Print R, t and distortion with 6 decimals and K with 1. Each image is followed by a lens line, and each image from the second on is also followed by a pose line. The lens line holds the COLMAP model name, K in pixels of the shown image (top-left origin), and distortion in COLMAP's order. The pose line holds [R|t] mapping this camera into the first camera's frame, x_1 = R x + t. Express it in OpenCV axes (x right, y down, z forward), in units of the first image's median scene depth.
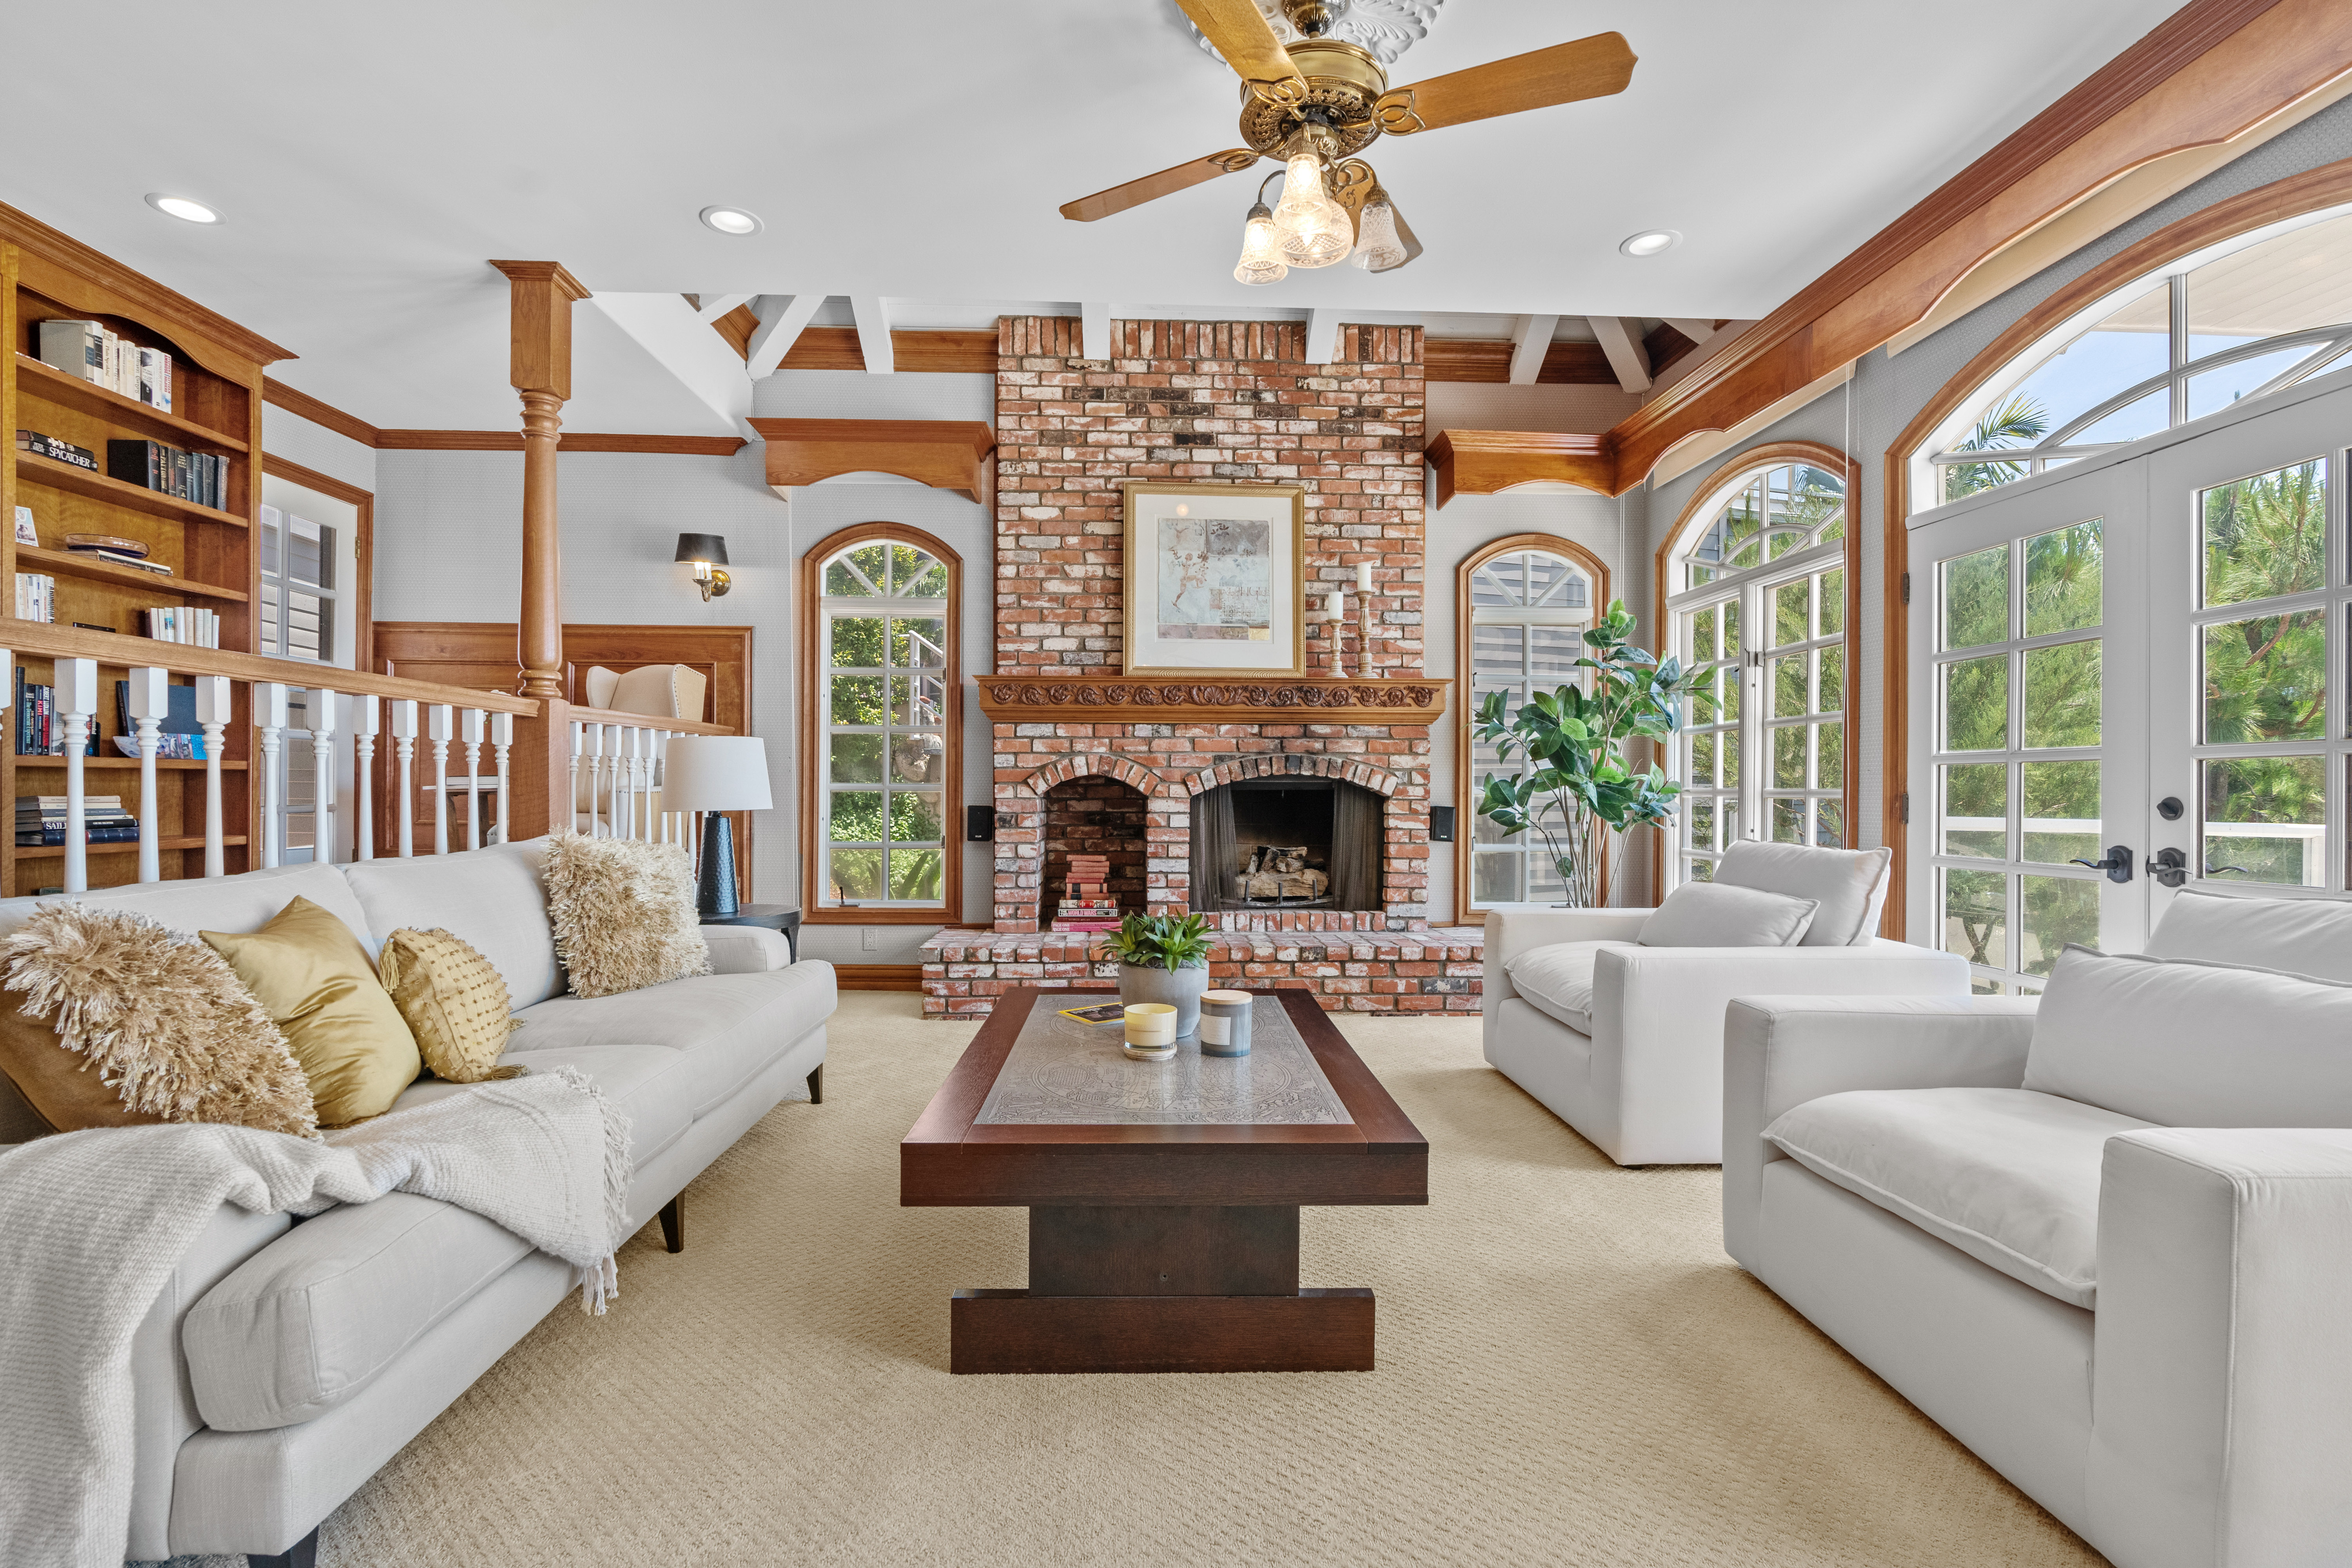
lens RADIAL K [[1081.3, 0, 1174.5], [0, 1081.3, 784.2], [0, 0, 1]] dist [-0.001366, 0.000599]
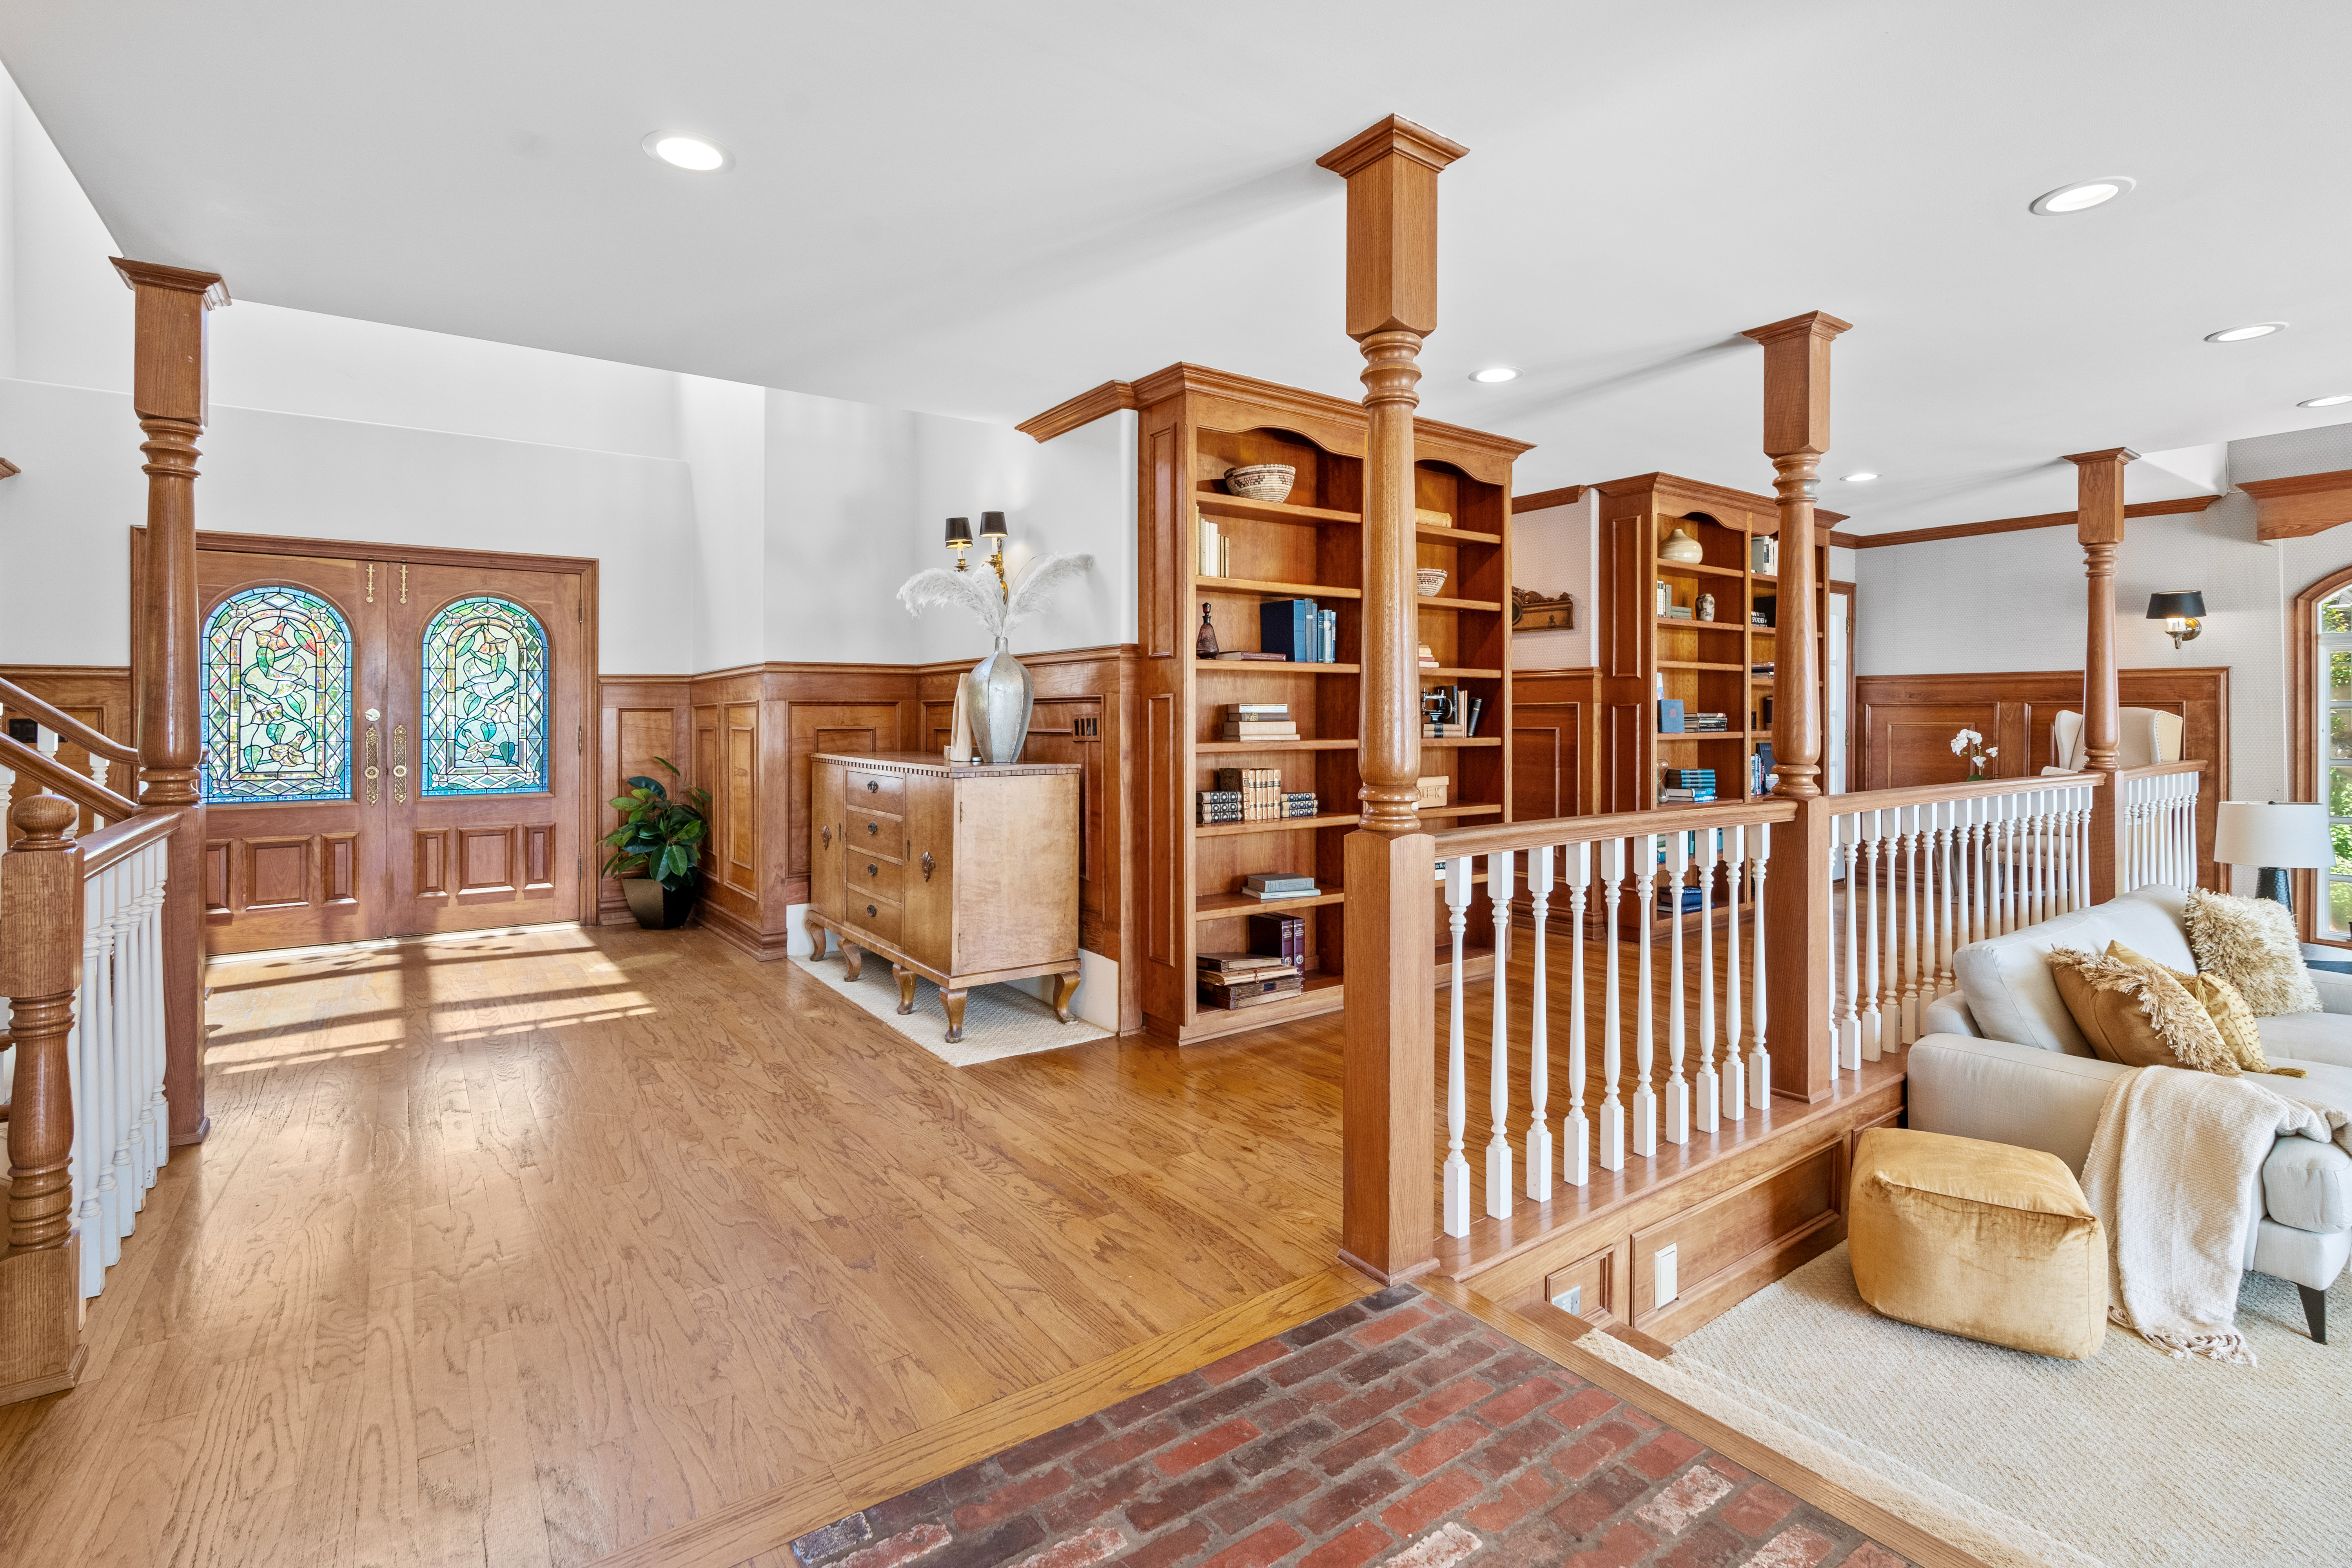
lens RADIAL K [[1081.3, 0, 1185.1], [0, 1081.3, 716.7], [0, 0, 1]] dist [-0.001366, 0.000599]
pose [[0.541335, -0.007059, -0.840778, -0.076629], [0.003638, 0.999975, -0.006053, -0.143991], [0.840799, 0.000218, 0.541347, -0.694433]]
